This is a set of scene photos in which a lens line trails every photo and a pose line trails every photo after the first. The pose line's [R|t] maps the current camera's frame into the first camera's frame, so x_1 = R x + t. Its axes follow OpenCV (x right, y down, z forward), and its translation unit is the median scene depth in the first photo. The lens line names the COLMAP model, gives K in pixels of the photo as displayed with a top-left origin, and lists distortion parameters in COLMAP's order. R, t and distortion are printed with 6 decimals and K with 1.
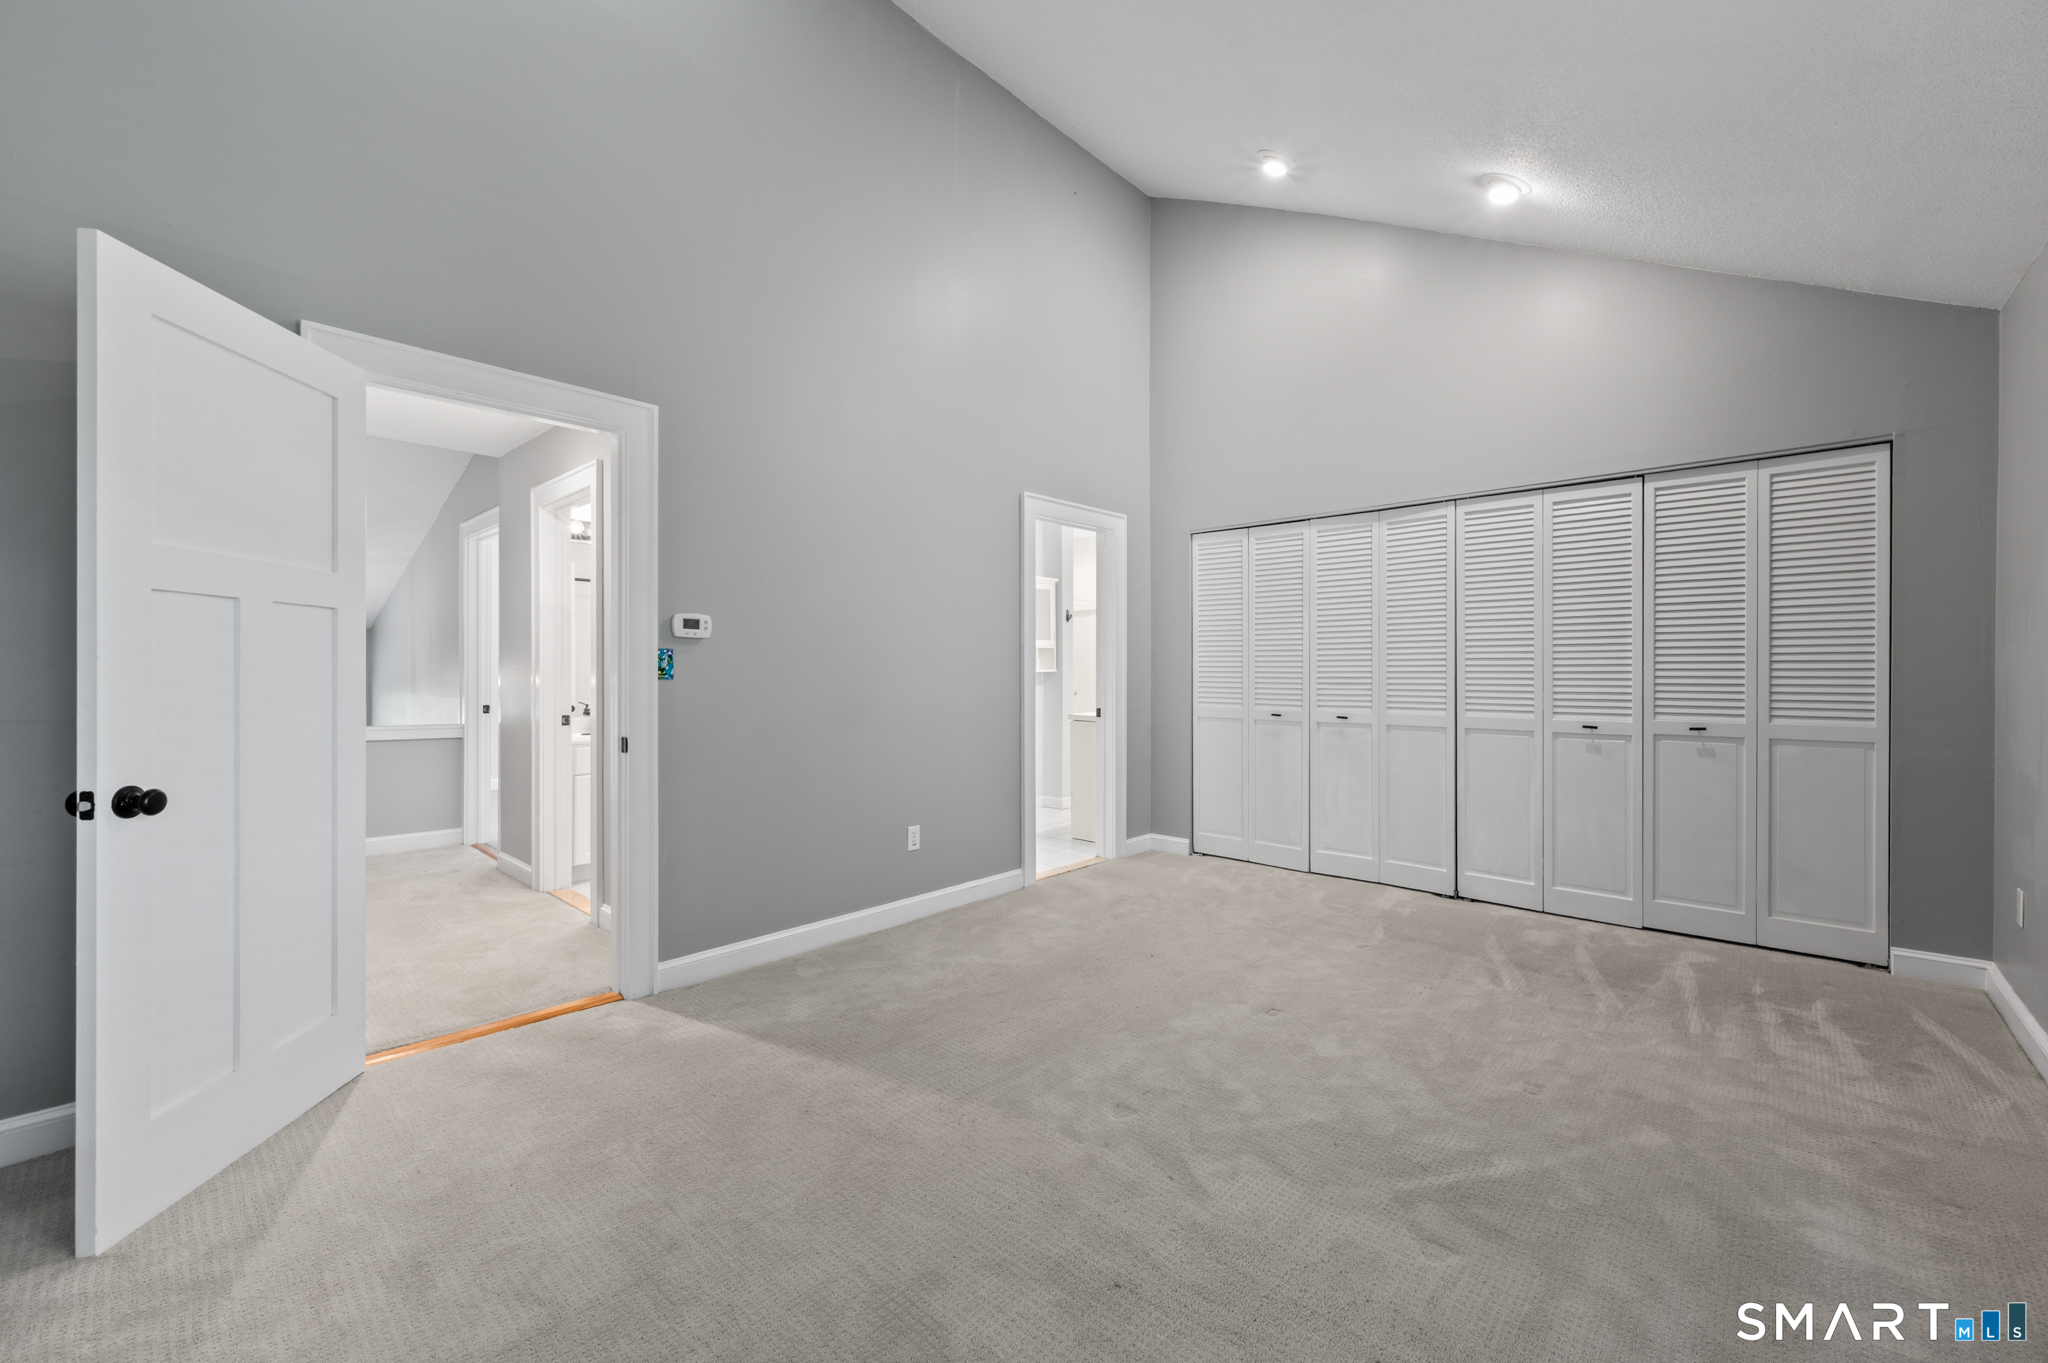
lens RADIAL K [[815.4, 0, 1024.3], [0, 815.4, 677.3], [0, 0, 1]] dist [-0.003187, 0.000783]
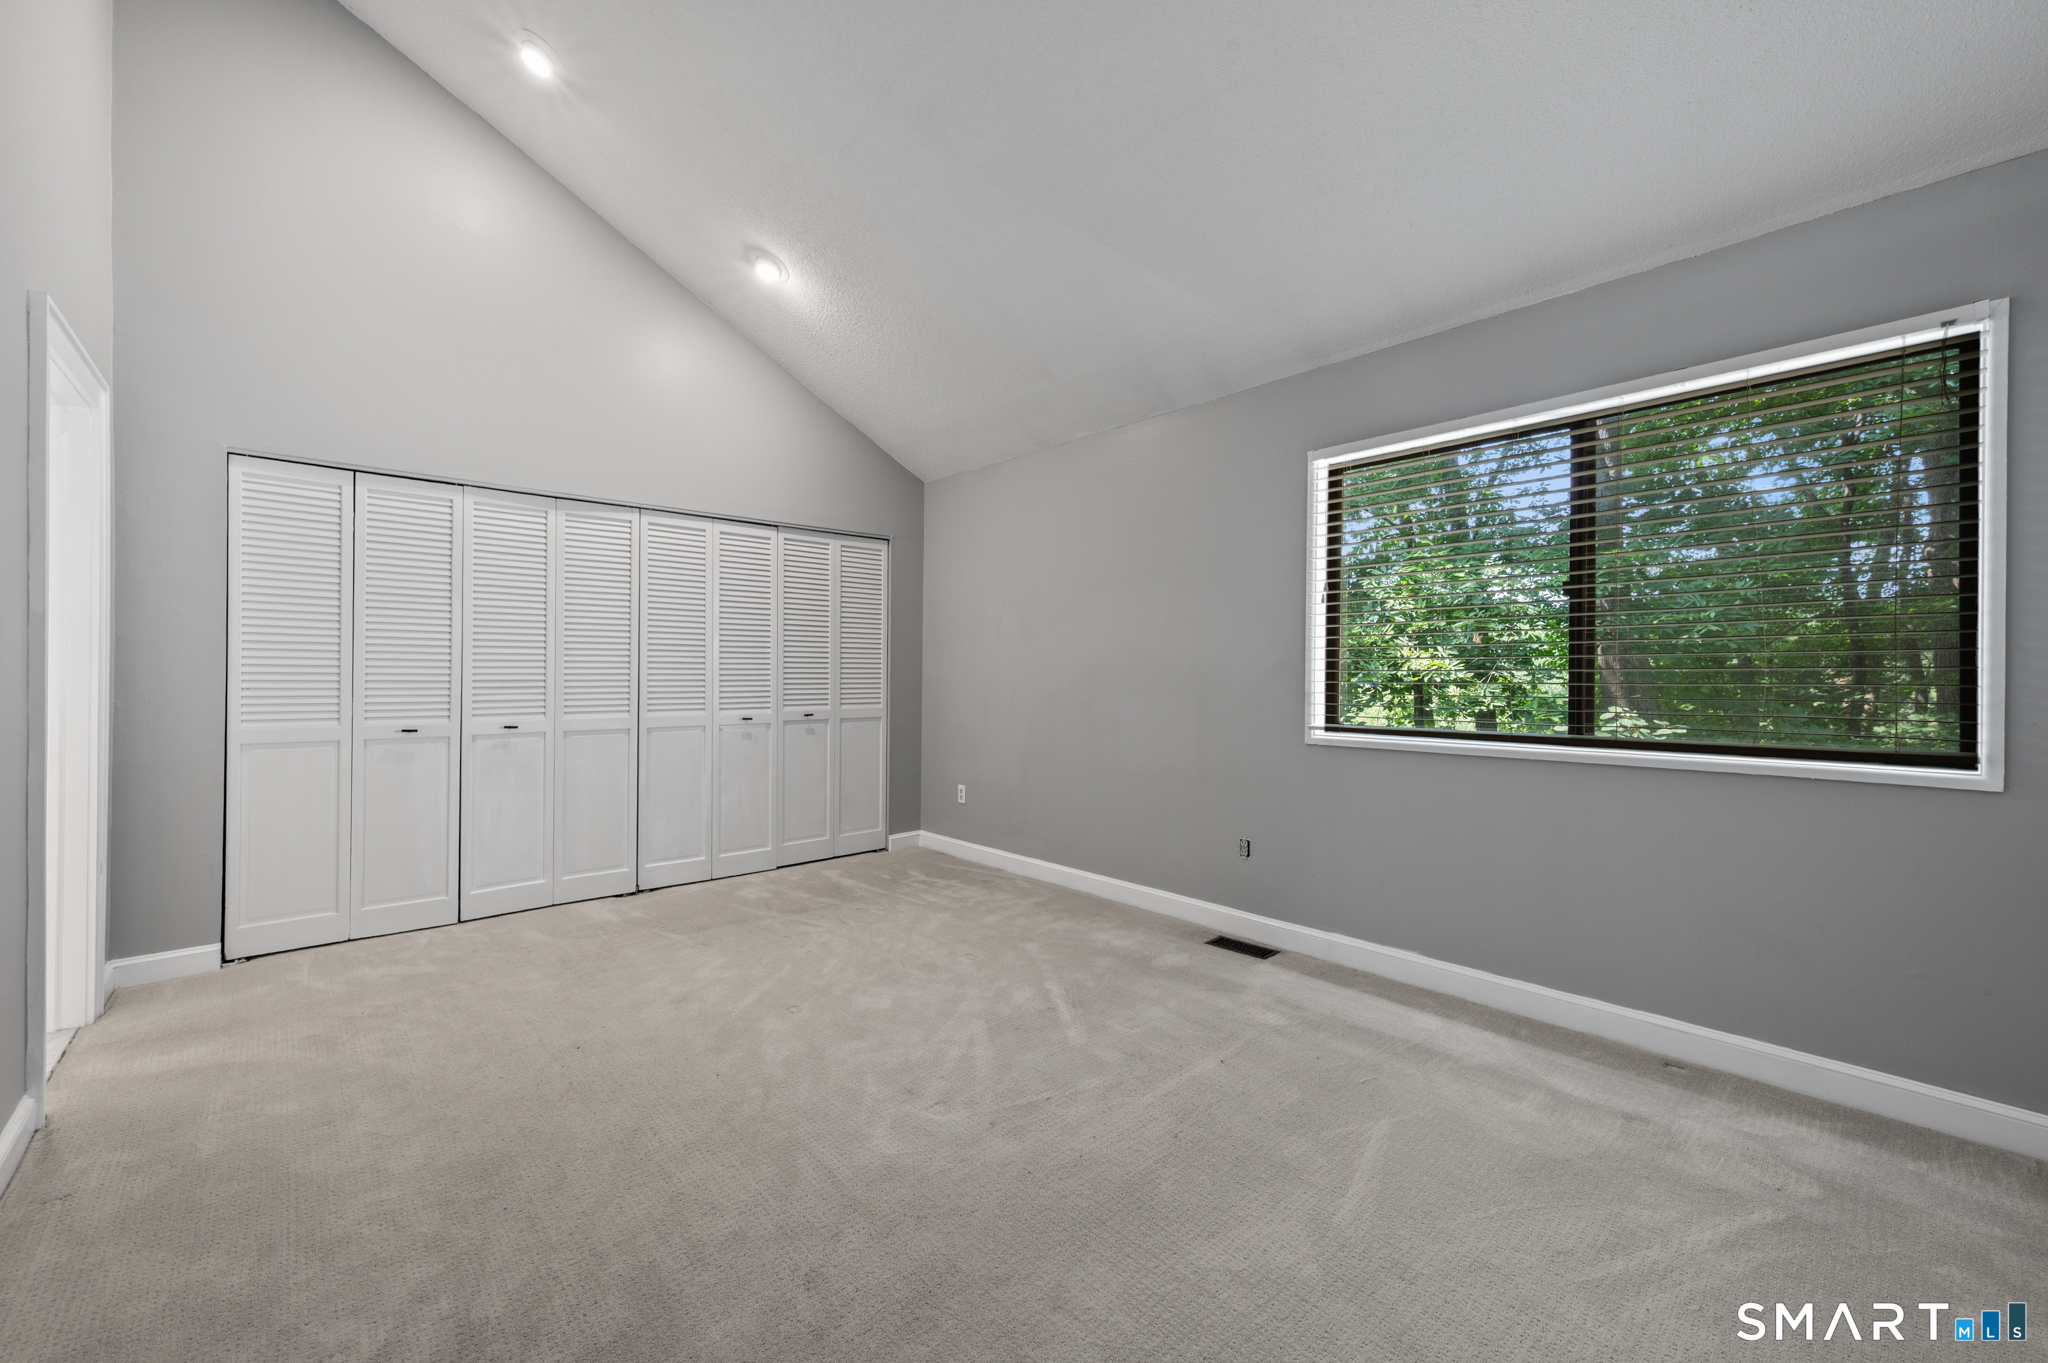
lens RADIAL K [[815.4, 0, 1025.8], [0, 815.4, 675.6], [0, 0, 1]] dist [-0.003187, 0.000783]
pose [[0.084477, -0.001011, 0.996425, -0.561360], [0.004012, 0.999992, 0.000674, -0.004210], [-0.996417, 0.003941, 0.084481, 0.515210]]
